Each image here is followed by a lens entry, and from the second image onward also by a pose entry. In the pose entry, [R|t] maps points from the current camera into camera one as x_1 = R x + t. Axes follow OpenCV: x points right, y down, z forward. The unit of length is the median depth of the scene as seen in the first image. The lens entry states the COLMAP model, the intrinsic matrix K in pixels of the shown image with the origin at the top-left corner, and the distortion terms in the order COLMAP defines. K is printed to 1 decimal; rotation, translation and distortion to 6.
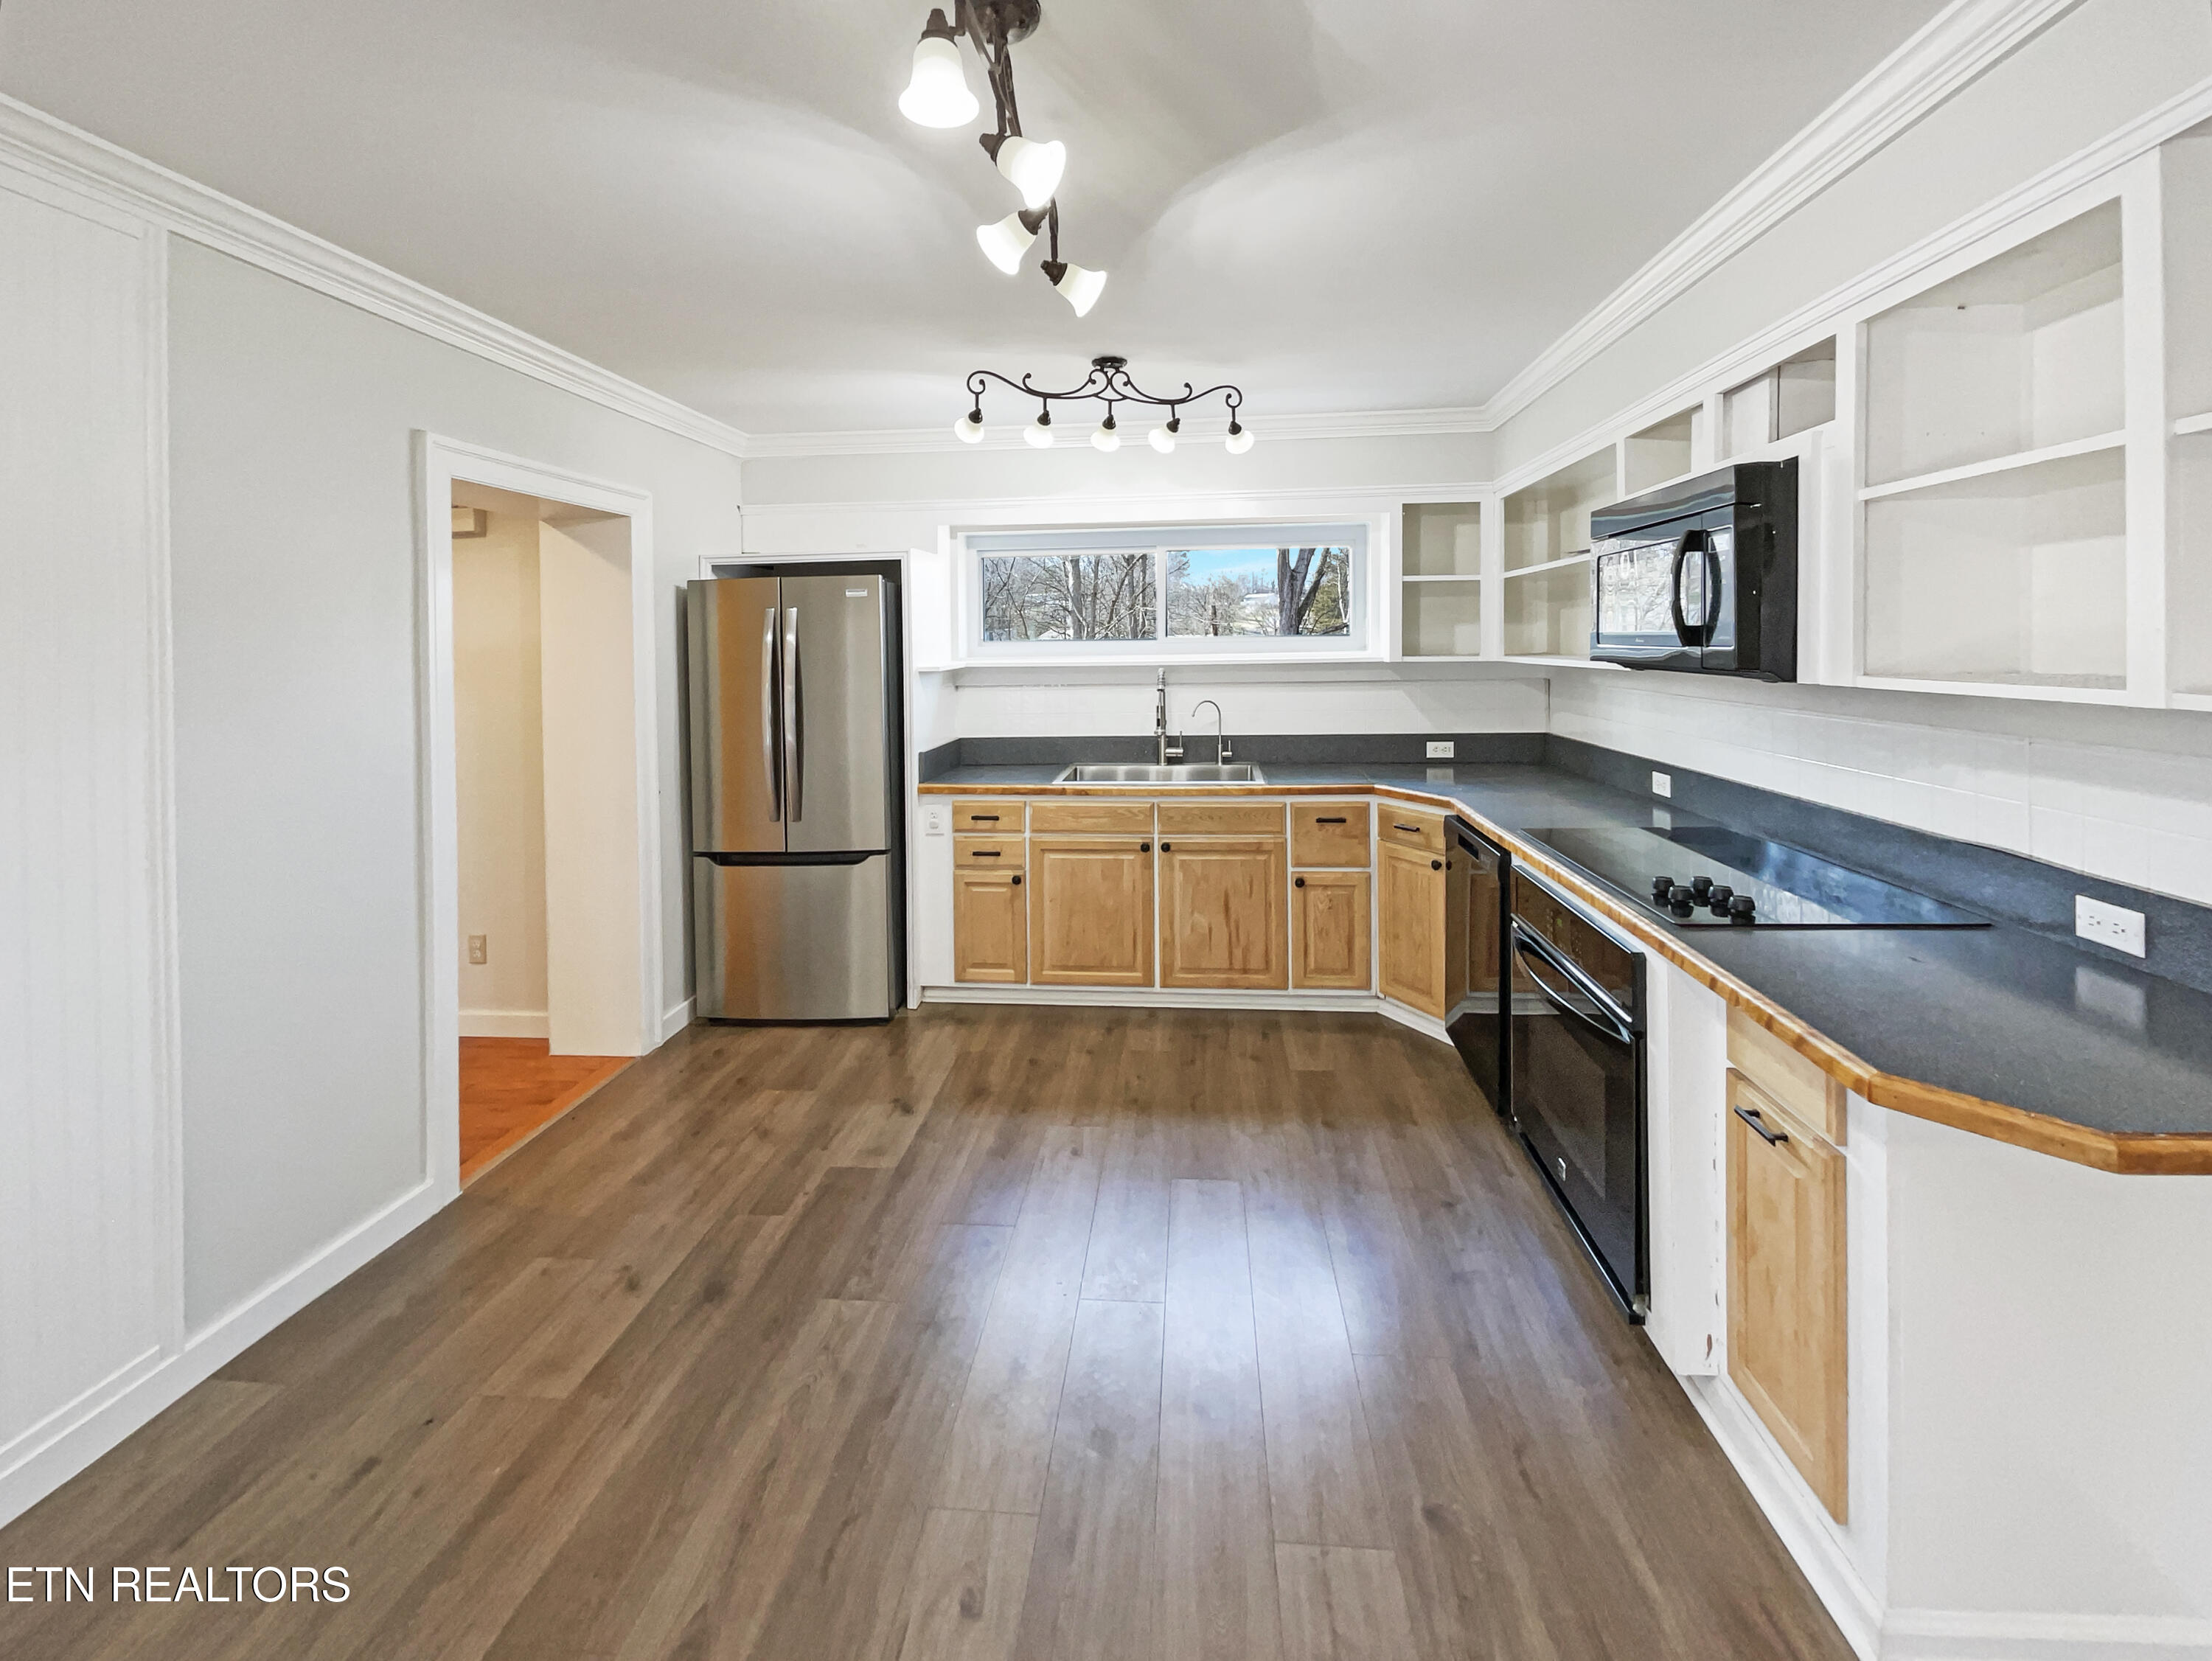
lens RADIAL K [[950.4, 0, 1114.9], [0, 950.4, 664.3], [0, 0, 1]] dist [-0.001681, -0.000255]
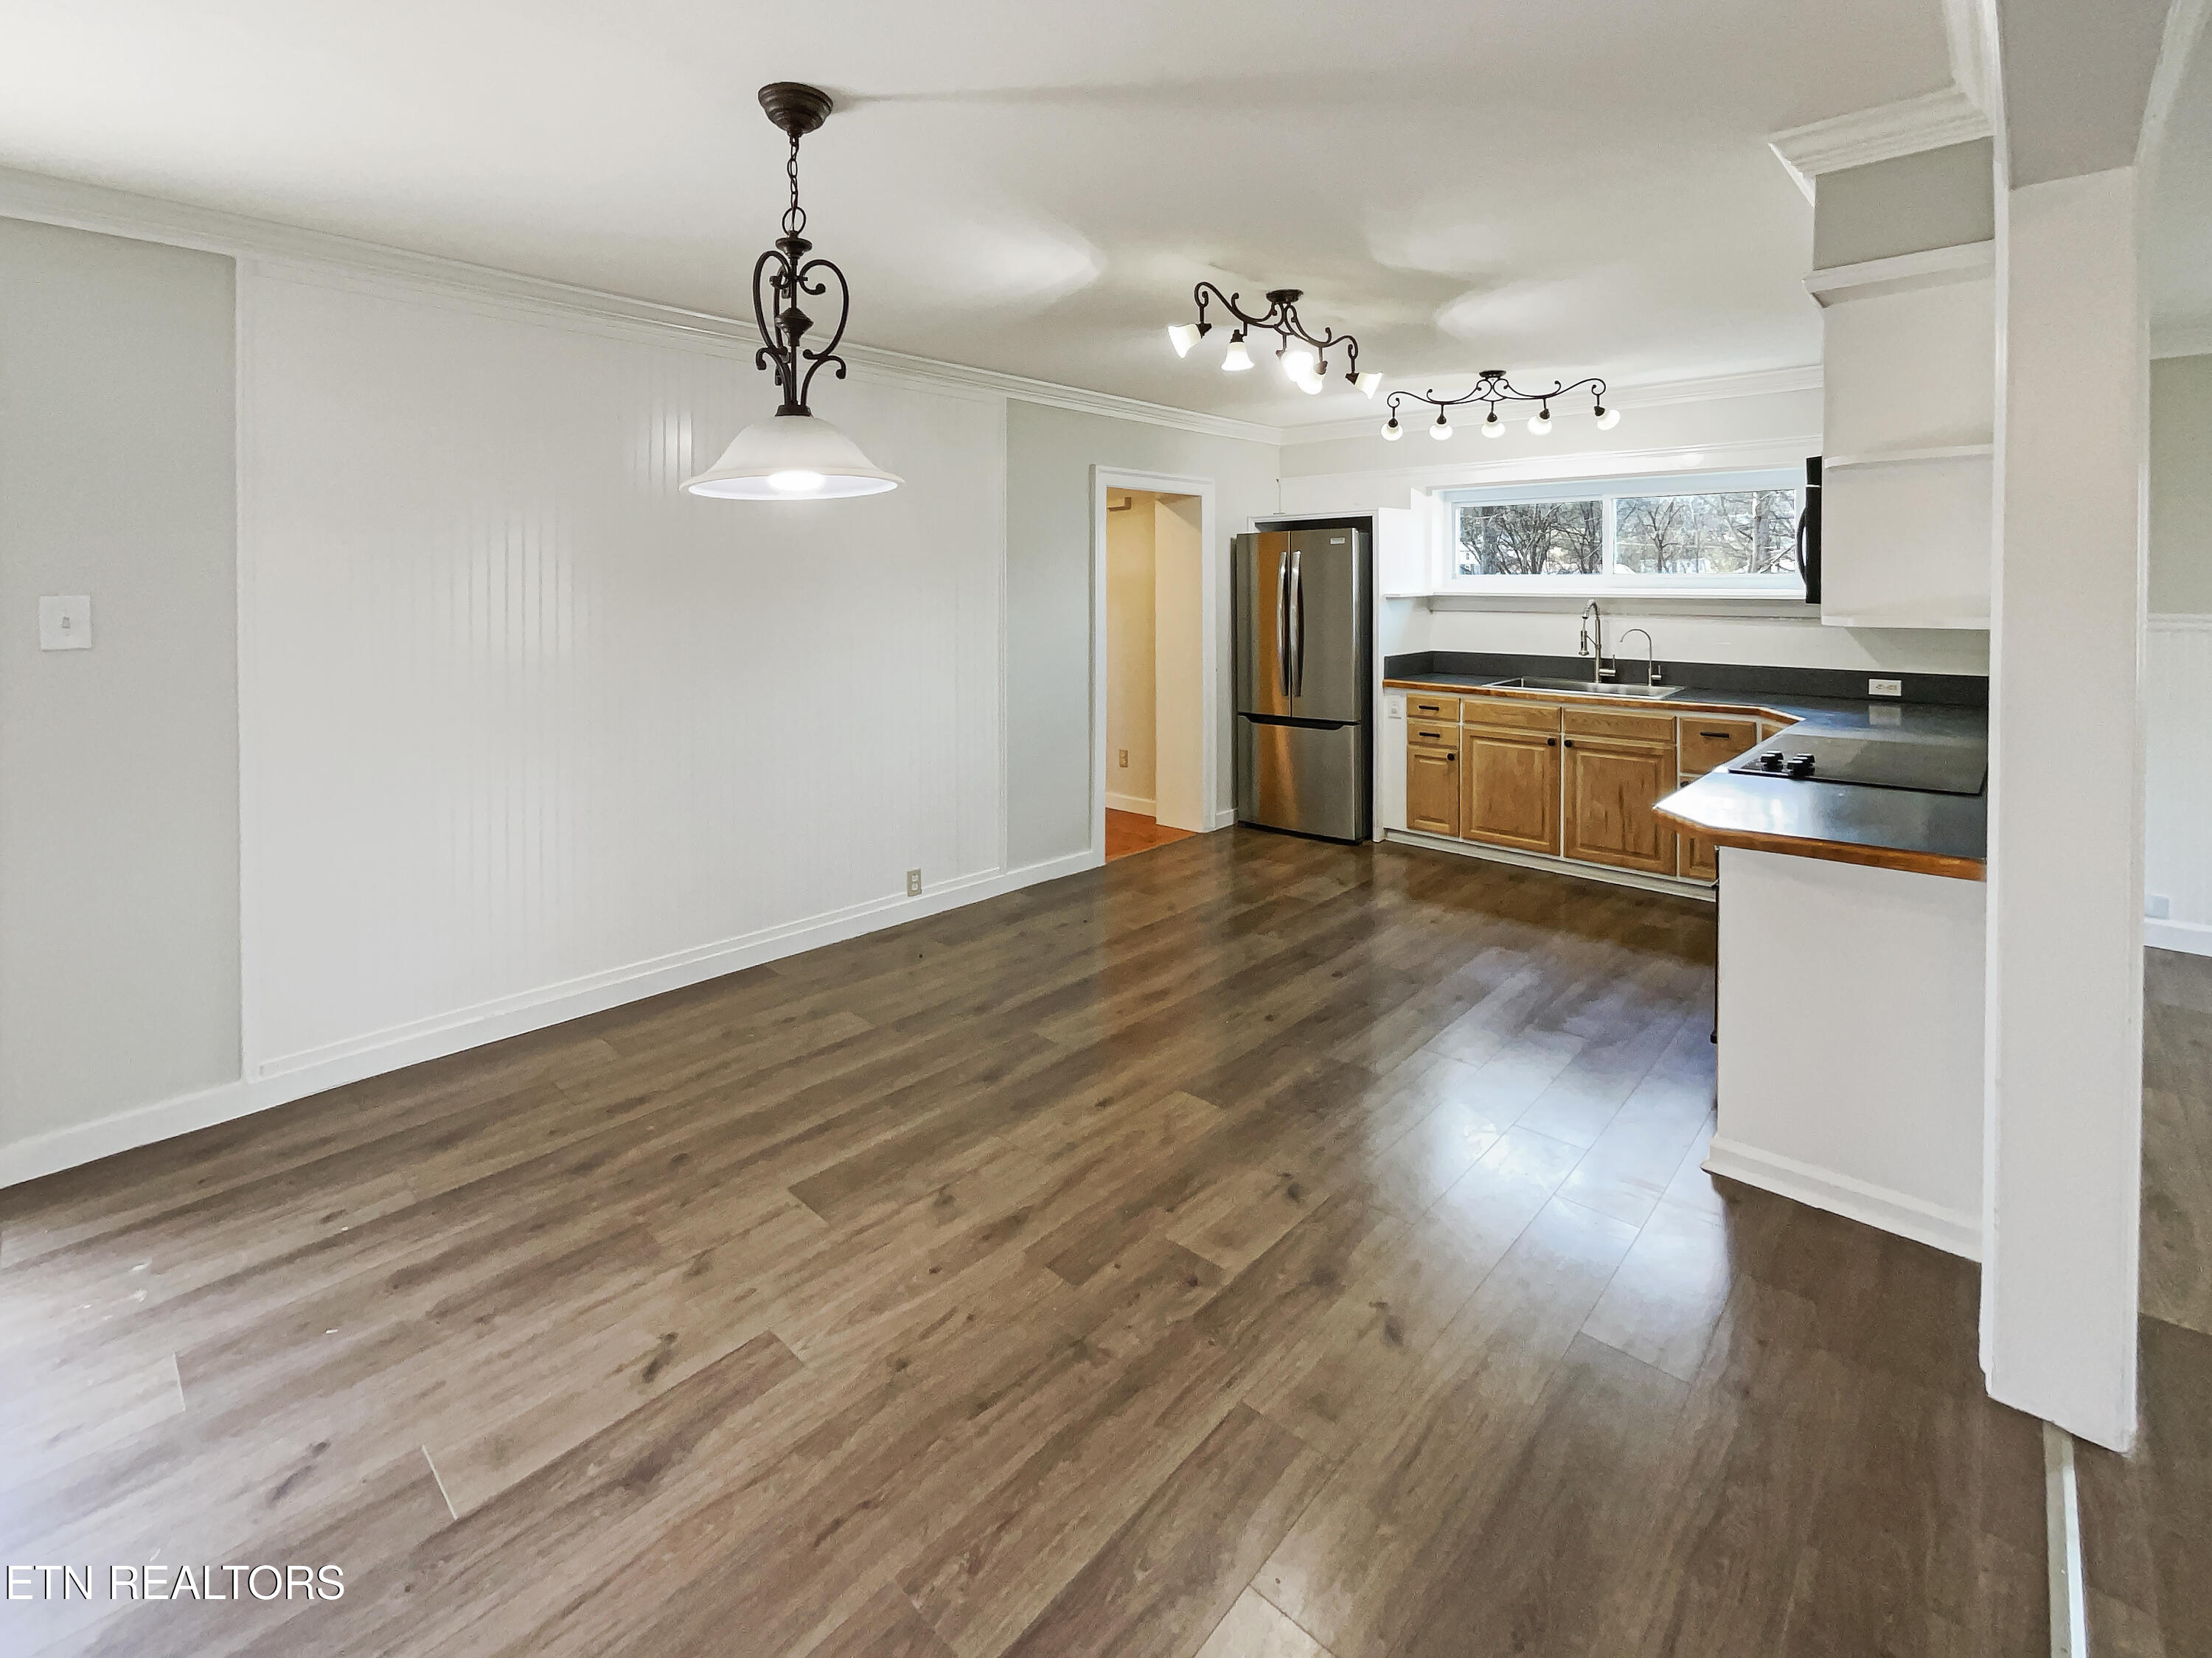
lens RADIAL K [[1010.7, 0, 1105.8], [0, 1010.7, 740.0], [0, 0, 1]] dist [-0.001958, 0.000338]
pose [[0.793253, 0.107522, -0.599324, 0.371490], [-0.022115, 0.988723, 0.148111, 0.003592], [0.608491, -0.104235, 0.786685, -0.424821]]
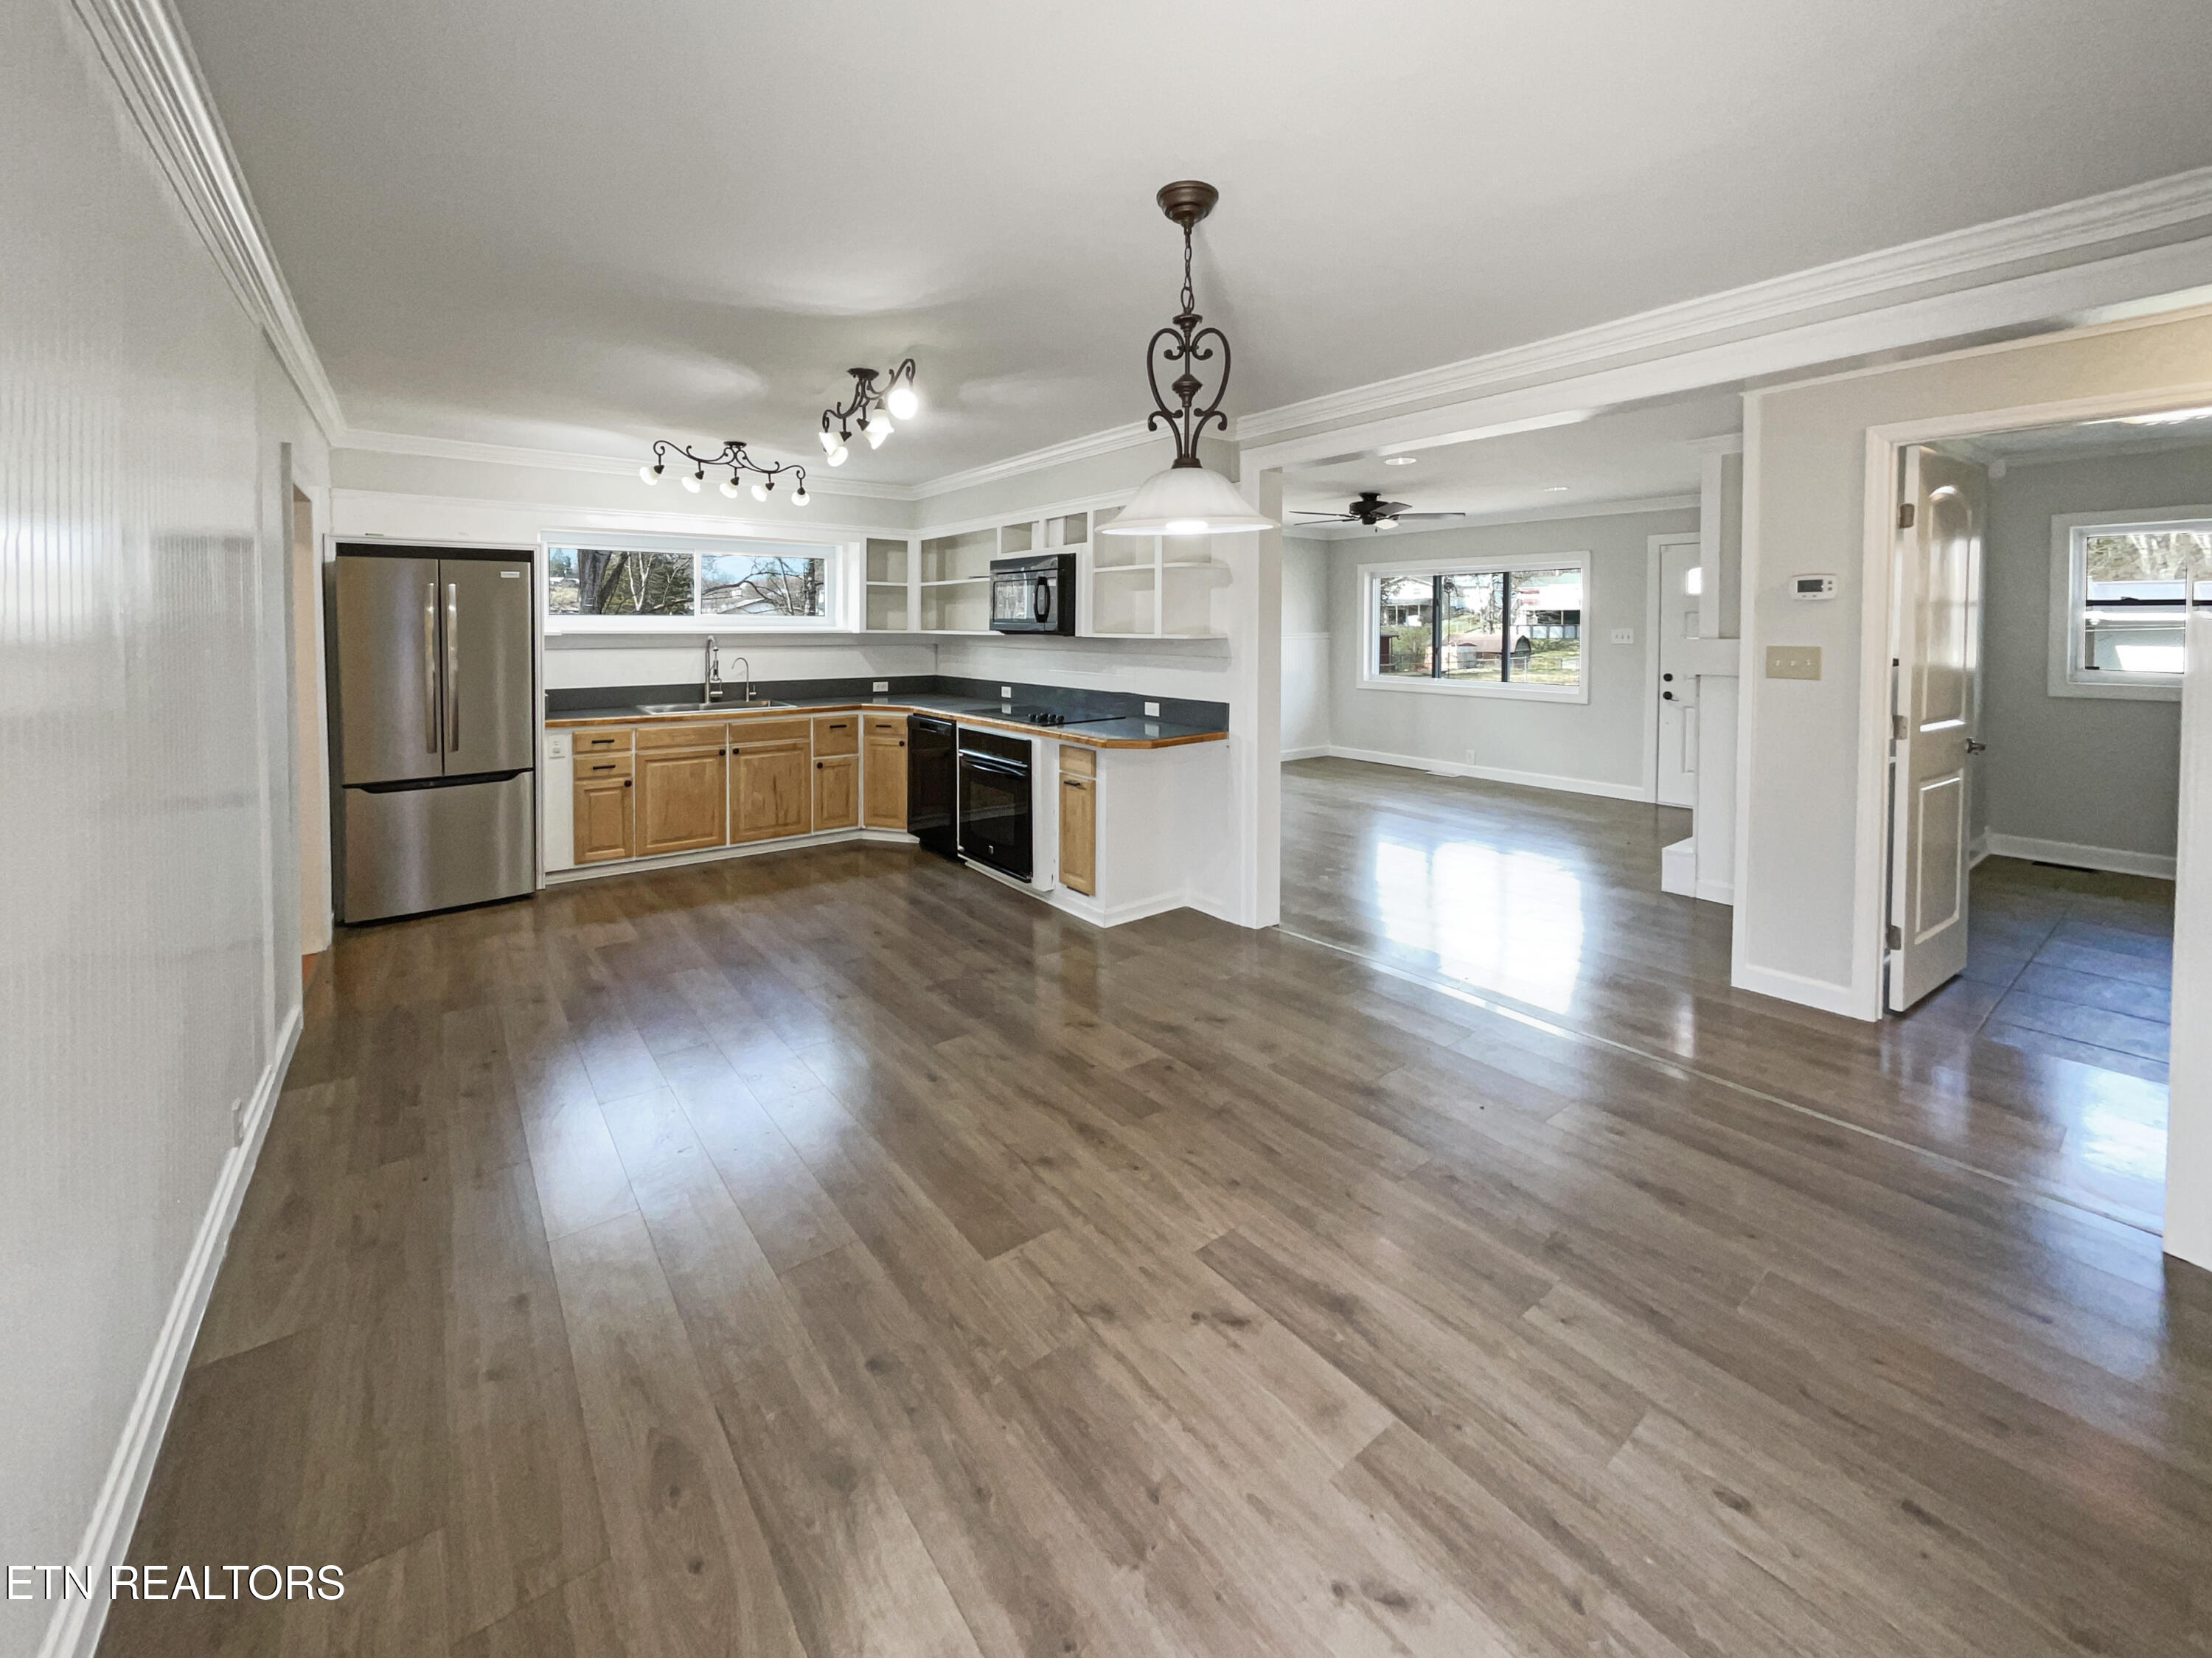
lens RADIAL K [[862.2, 0, 1117.2], [0, 862.2, 797.4], [0, 0, 1]] dist [-0.001232, 0.000034]
pose [[0.726922, -0.117484, 0.676596, -0.463875], [0.001386, 0.985506, 0.169633, 0.027484], [-0.686719, -0.122372, 0.716549, -0.463564]]
